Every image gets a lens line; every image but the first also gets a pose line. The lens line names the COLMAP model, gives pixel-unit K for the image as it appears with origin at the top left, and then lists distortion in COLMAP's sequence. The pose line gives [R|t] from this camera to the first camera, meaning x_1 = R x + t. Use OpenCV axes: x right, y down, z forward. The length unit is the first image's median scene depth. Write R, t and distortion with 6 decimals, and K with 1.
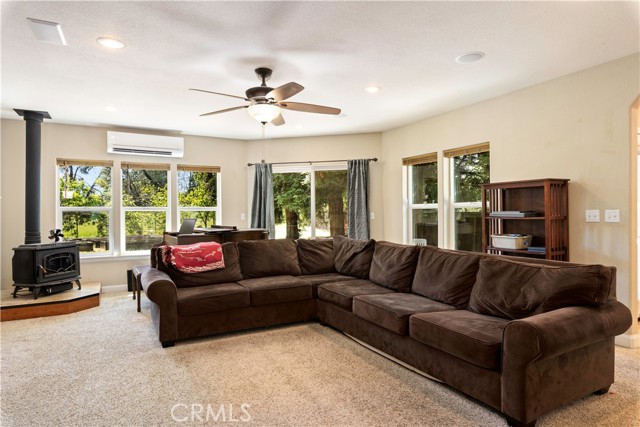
lens RADIAL K [[381.3, 0, 319.8], [0, 381.3, 213.6], [0, 0, 1]] dist [-0.001602, -0.000323]
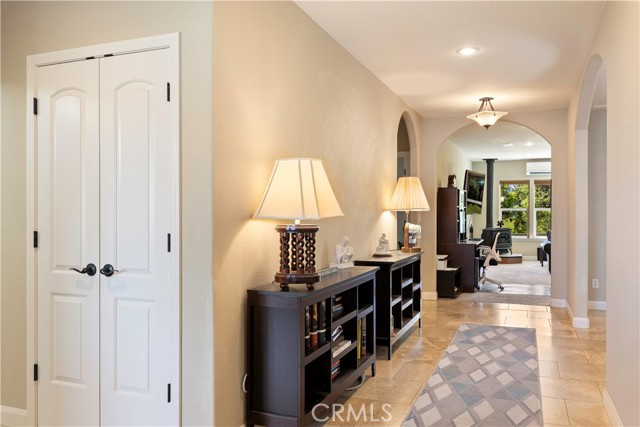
lens RADIAL K [[512.2, 0, 319.6], [0, 512.2, 213.9], [0, 0, 1]] dist [-0.000222, -0.000248]
pose [[0.643246, 0.011237, -0.765577, 0.576724], [-0.009573, 0.999932, 0.006633, -0.000011], [0.765600, 0.003062, 0.643310, -1.131844]]
